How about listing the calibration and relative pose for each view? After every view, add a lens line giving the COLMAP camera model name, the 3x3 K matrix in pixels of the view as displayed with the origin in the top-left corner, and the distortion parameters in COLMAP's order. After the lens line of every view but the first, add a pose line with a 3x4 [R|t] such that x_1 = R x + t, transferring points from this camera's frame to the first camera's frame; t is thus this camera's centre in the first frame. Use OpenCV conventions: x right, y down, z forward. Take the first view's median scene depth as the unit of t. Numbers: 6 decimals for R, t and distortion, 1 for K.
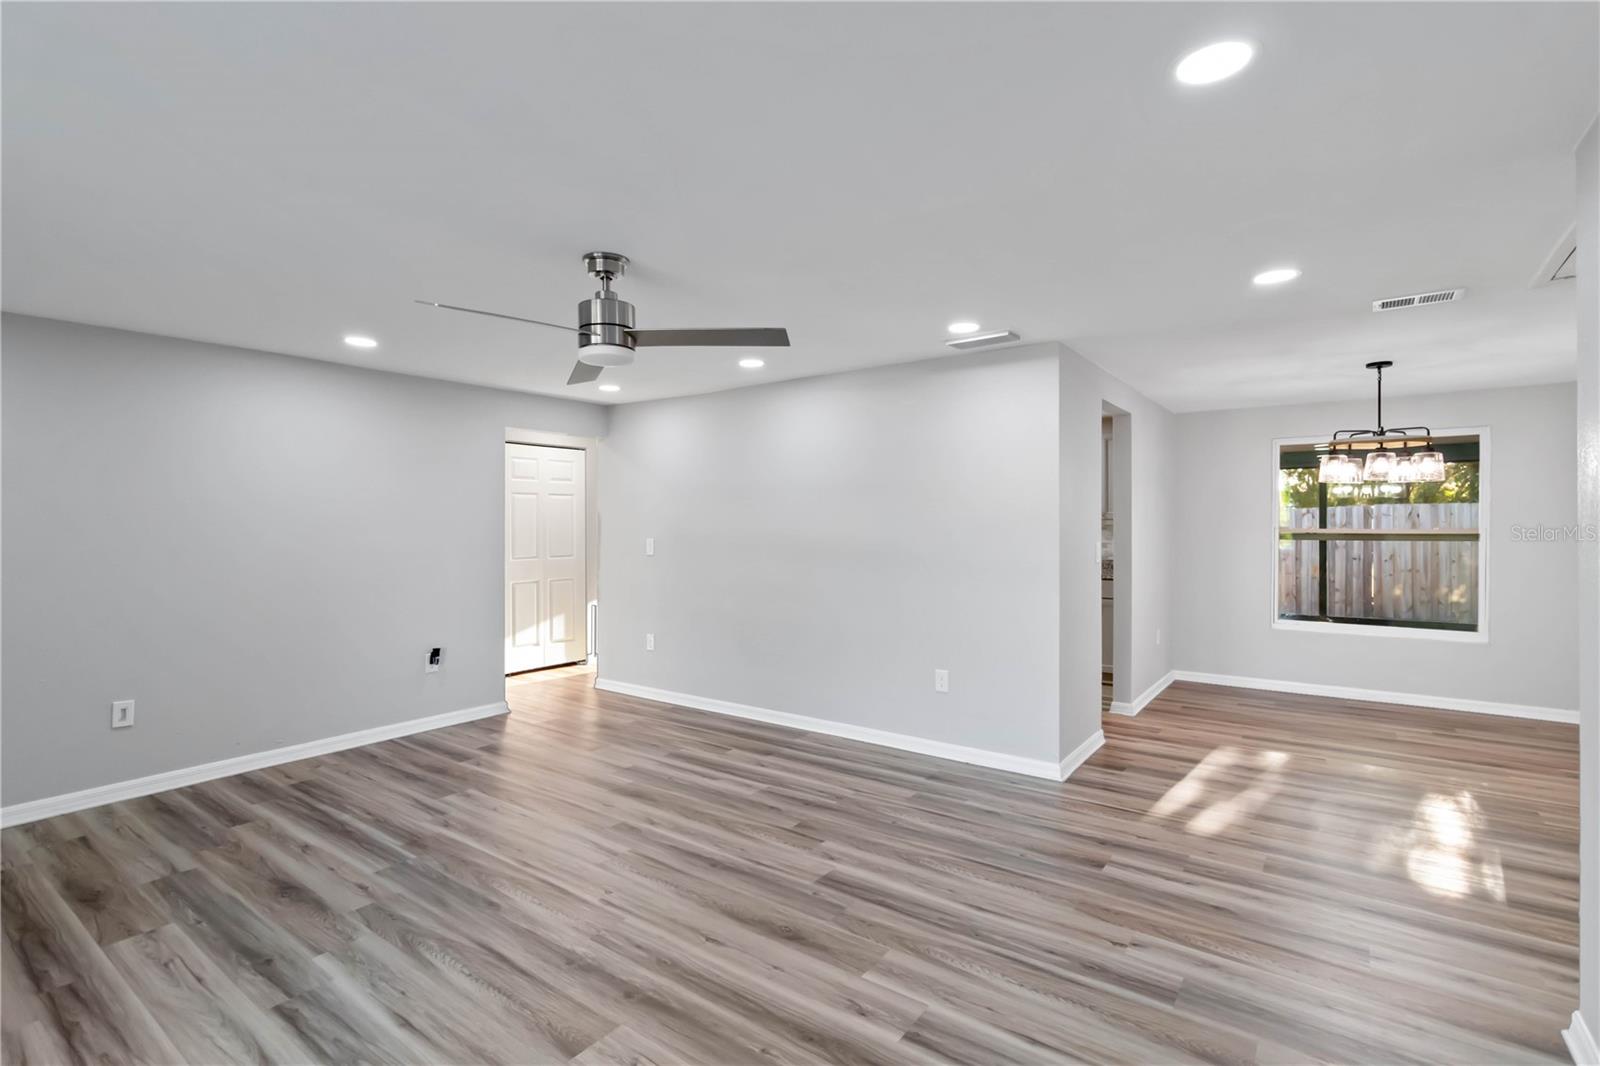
lens RADIAL K [[745.0, 0, 802.1], [0, 745.0, 527.6], [0, 0, 1]] dist [0.001496, -0.000573]
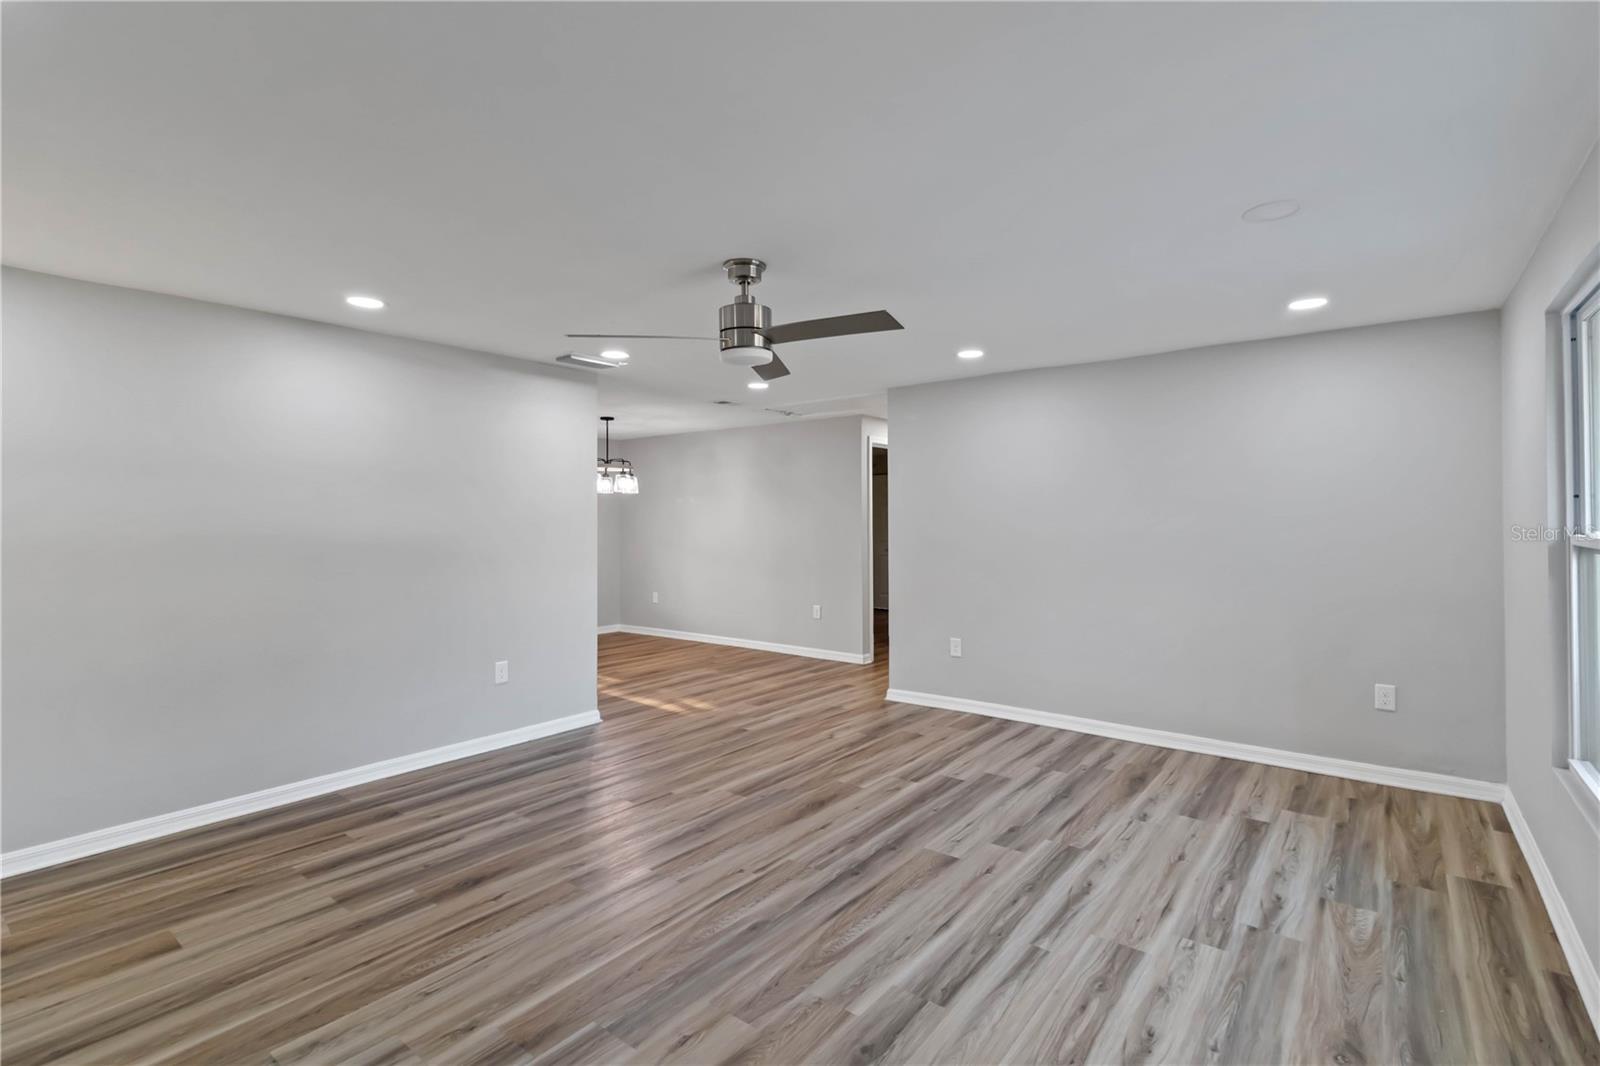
lens RADIAL K [[745.0, 0, 800.6], [0, 745.0, 520.8], [0, 0, 1]] dist [0.001496, -0.000573]
pose [[0.031799, -0.000337, 0.999494, -1.135276], [0.004948, 0.999988, 0.000180, -0.000813], [-0.999482, 0.004940, 0.031800, 0.769690]]
